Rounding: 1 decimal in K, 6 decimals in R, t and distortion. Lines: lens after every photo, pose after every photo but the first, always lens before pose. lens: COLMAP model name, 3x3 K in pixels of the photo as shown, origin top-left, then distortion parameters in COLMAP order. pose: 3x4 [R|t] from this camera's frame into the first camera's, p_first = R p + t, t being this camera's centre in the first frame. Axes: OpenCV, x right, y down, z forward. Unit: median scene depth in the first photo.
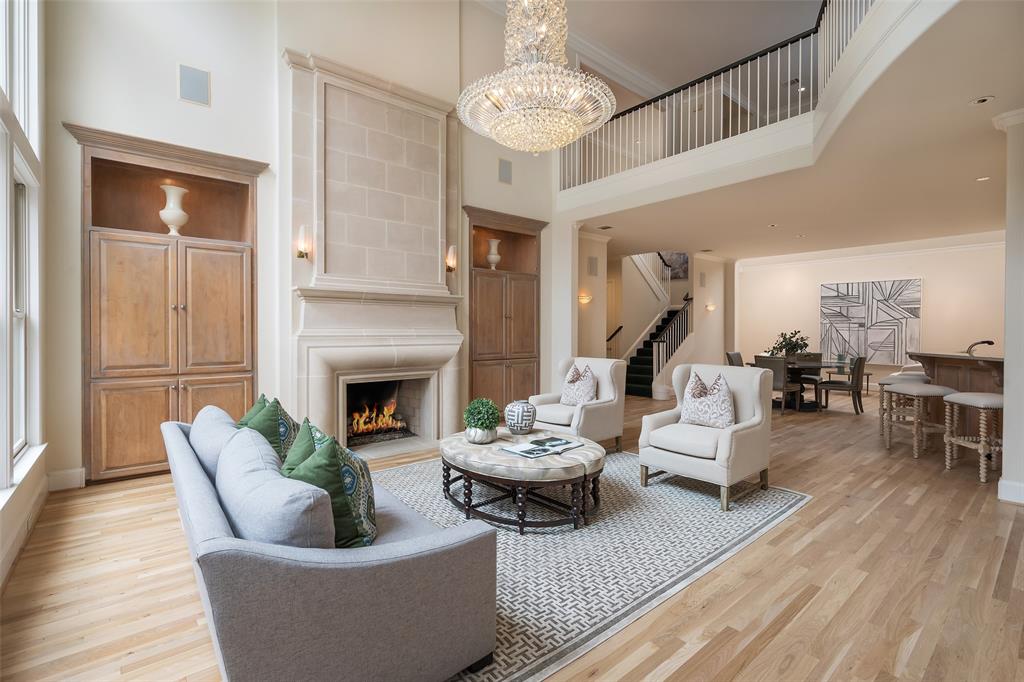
lens RADIAL K [[453.9, 0, 511.5], [0, 453.9, 335.2], [0, 0, 1]] dist [0.000269, 0.000088]
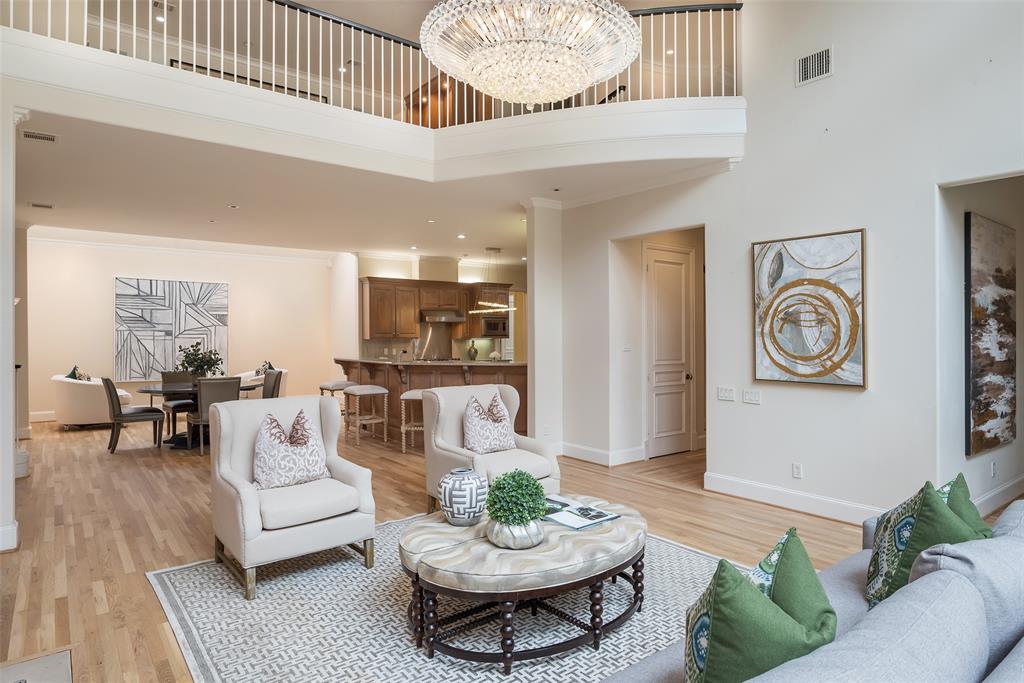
lens RADIAL K [[609.8, 0, 513.9], [0, 609.8, 334.0], [0, 0, 1]] dist [0.035123, -0.000806]
pose [[0.033622, -0.004314, 0.999425, -0.601313], [0.011655, 0.999924, 0.003924, -0.034557], [-0.999367, 0.011516, 0.033669, 0.659000]]
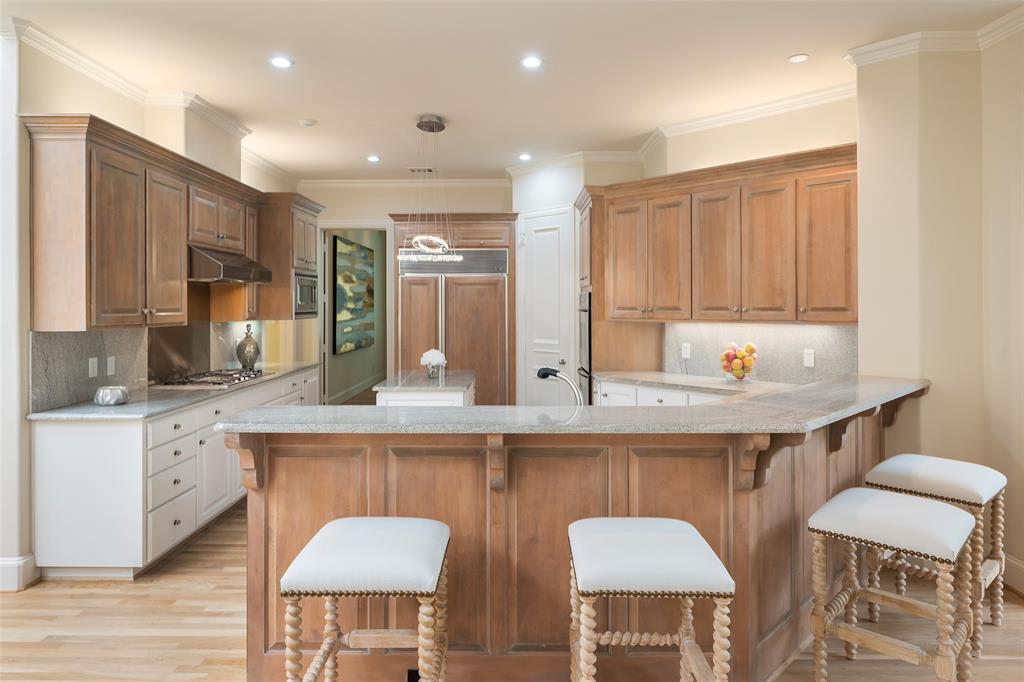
lens RADIAL K [[619.1, 0, 509.5], [0, 619.1, 302.8], [0, 0, 1]] dist [-0.005178, -0.001831]
pose [[-0.774483, -0.001713, 0.632593, 0.782181], [0.003574, 0.999969, 0.007084, -0.045507], [-0.632585, 0.007747, -0.774452, 1.448943]]
